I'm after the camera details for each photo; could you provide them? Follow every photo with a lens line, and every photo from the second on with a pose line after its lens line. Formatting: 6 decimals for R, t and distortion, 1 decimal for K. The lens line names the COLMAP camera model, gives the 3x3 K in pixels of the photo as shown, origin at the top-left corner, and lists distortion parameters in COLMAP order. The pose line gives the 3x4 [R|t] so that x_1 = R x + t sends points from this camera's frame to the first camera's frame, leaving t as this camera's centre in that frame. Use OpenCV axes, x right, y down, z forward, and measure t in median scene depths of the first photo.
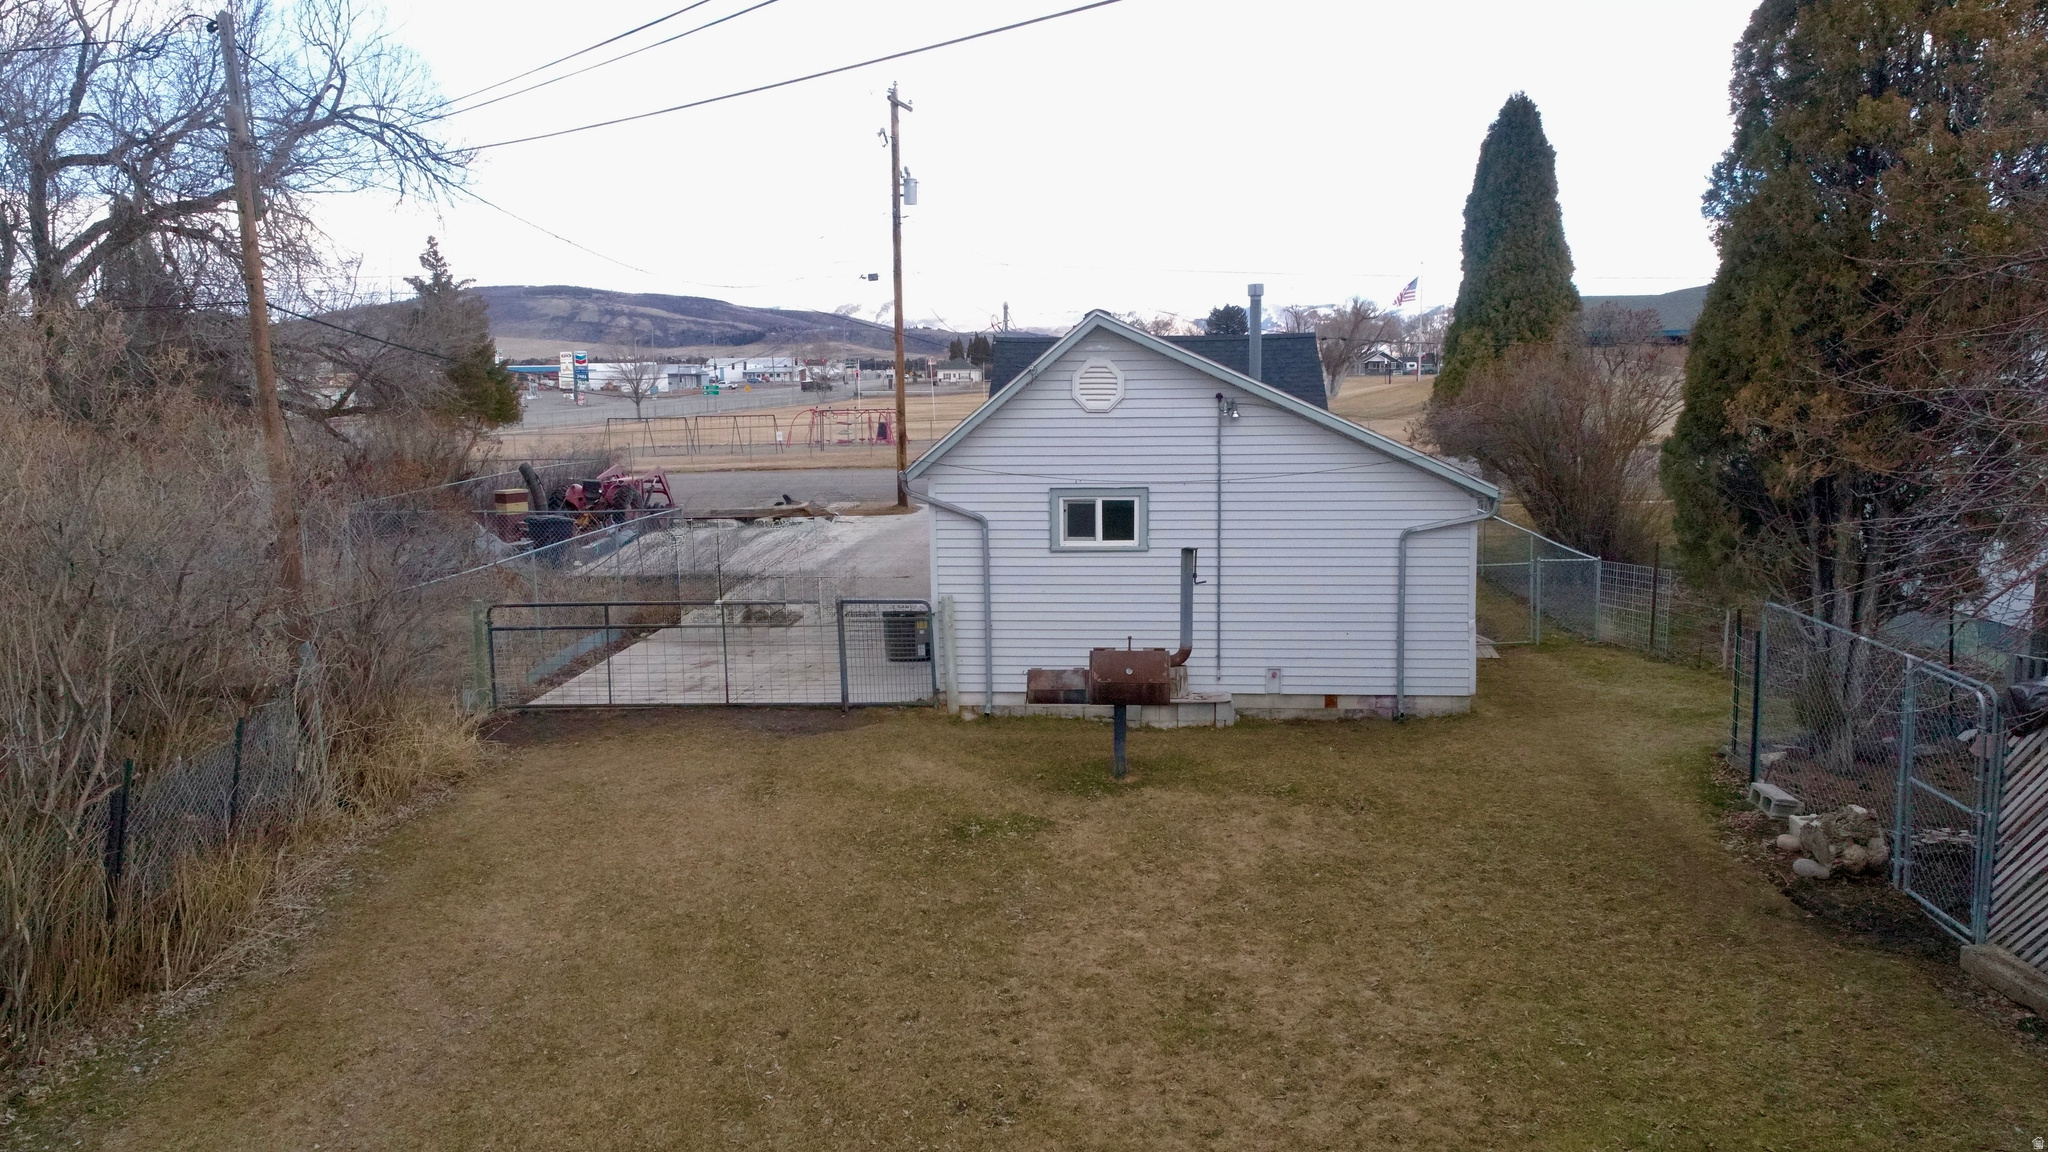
lens RADIAL K [[1369.2, 0, 1024.0], [0, 1369.2, 576.0], [0, 0, 1]] dist [0.004423, -0.000597]
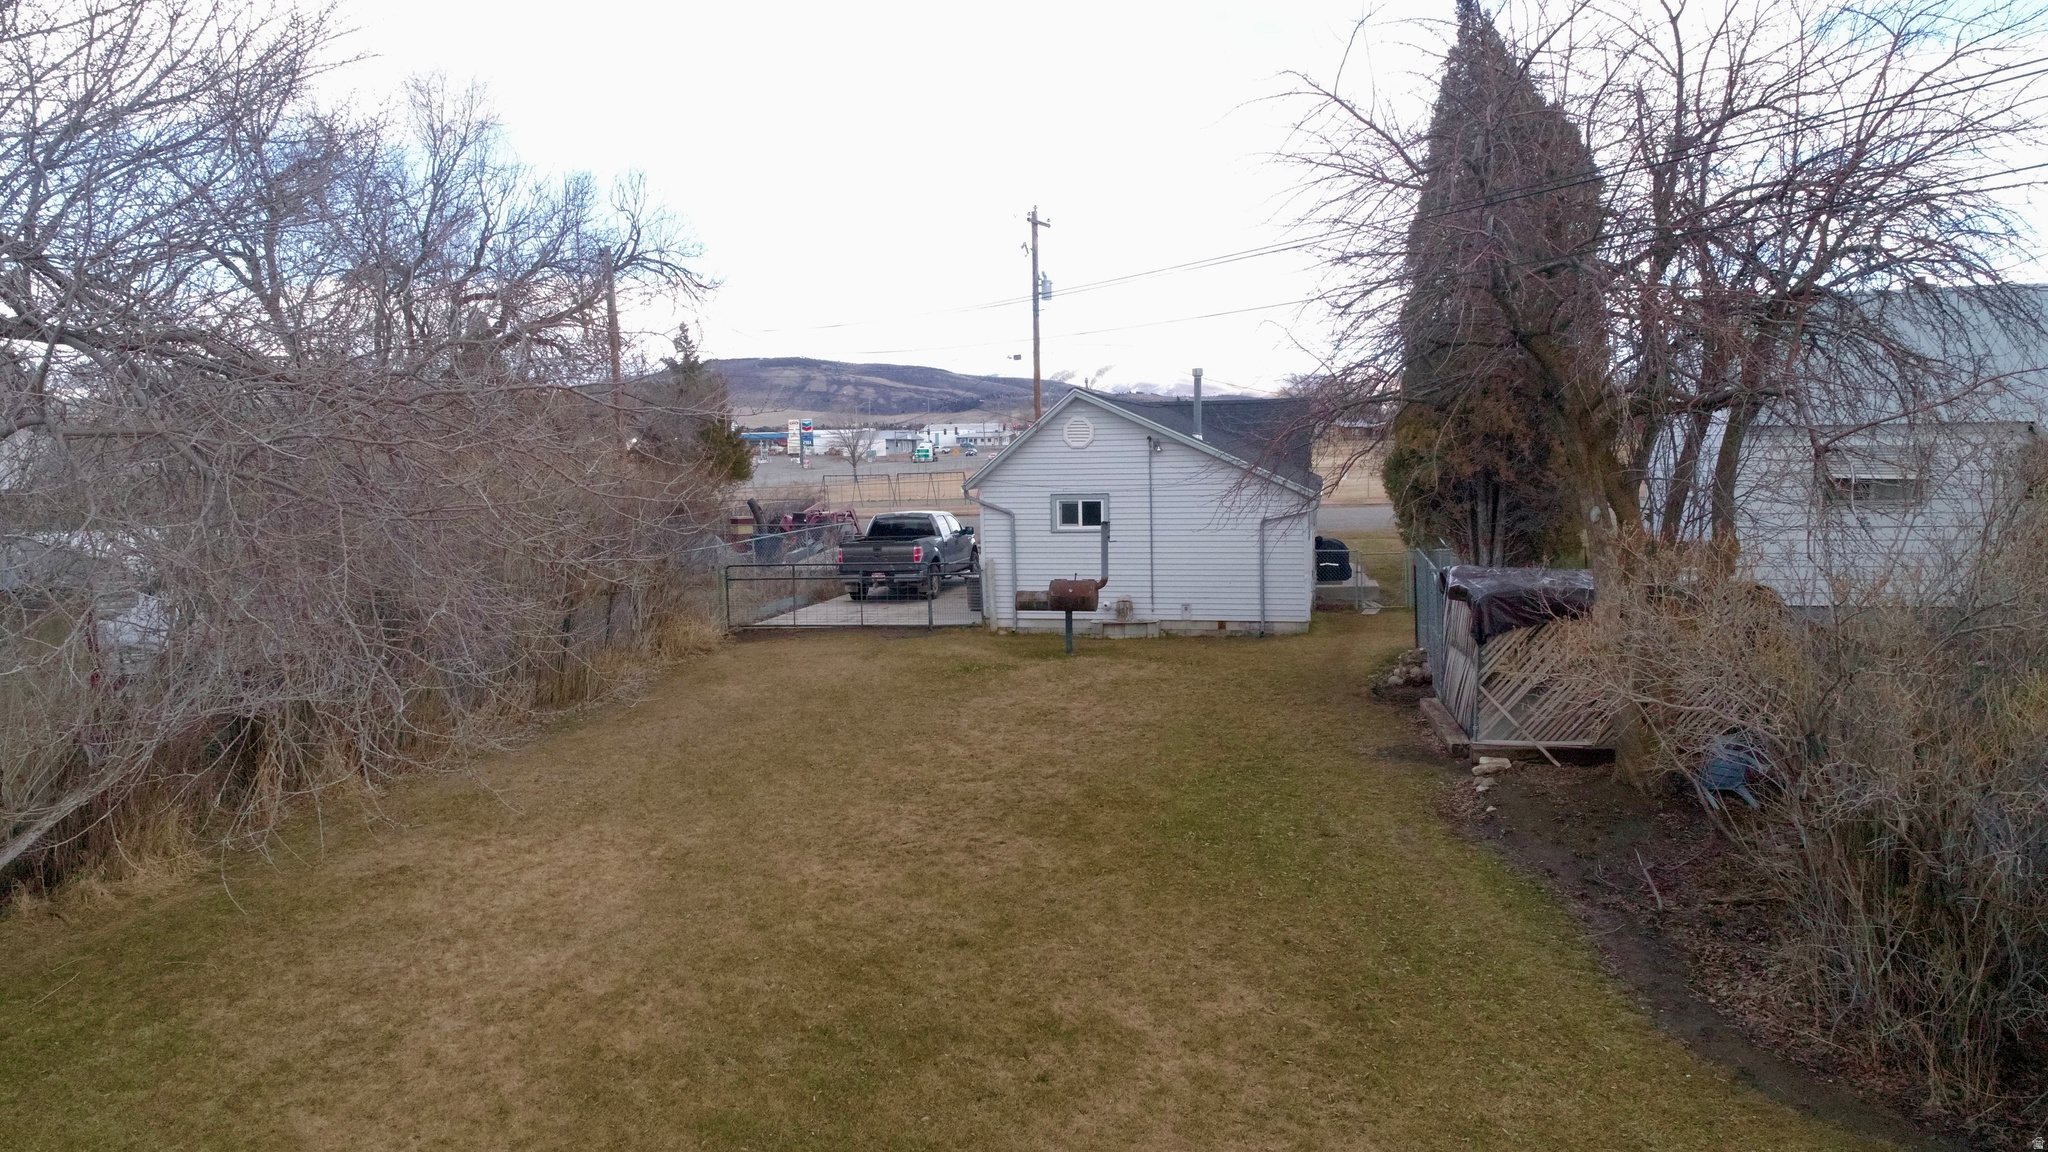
lens RADIAL K [[1369.2, 0, 1024.0], [0, 1369.2, 576.0], [0, 0, 1]] dist [0.004423, -0.000597]
pose [[0.987987, 0.006897, -0.154384, 0.135010], [-0.014013, 0.998887, -0.045049, 0.060992], [0.153901, 0.046671, 0.986983, -0.354512]]
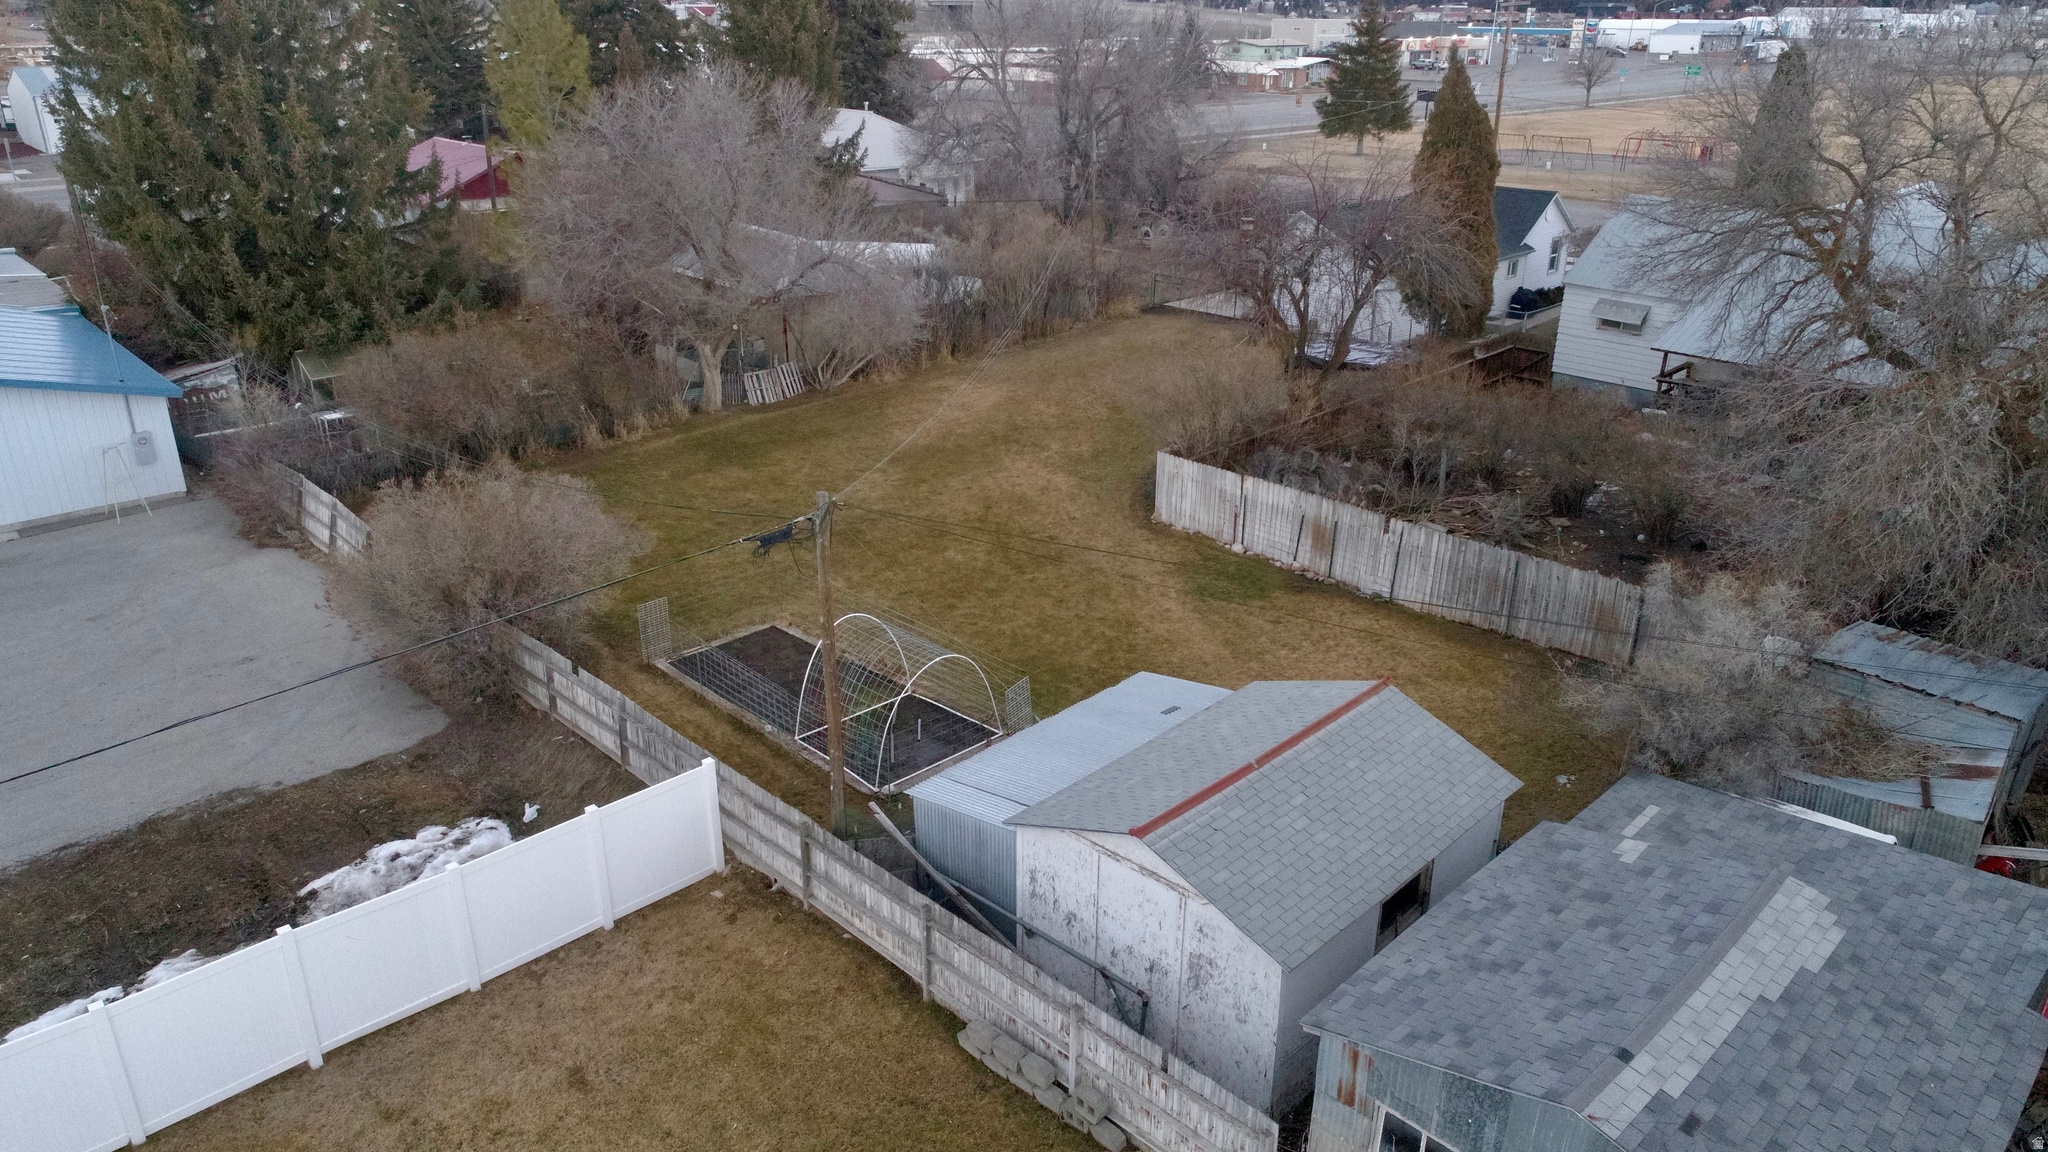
lens RADIAL K [[1371.4, 0, 1024.0], [0, 1371.4, 576.0], [0, 0, 1]] dist [-0.000056, 0.000001]
pose [[0.741677, 0.271473, -0.613366, 0.995512], [-0.108671, 0.950989, 0.289500, -0.128646], [0.661896, -0.148060, 0.734828, -1.105428]]
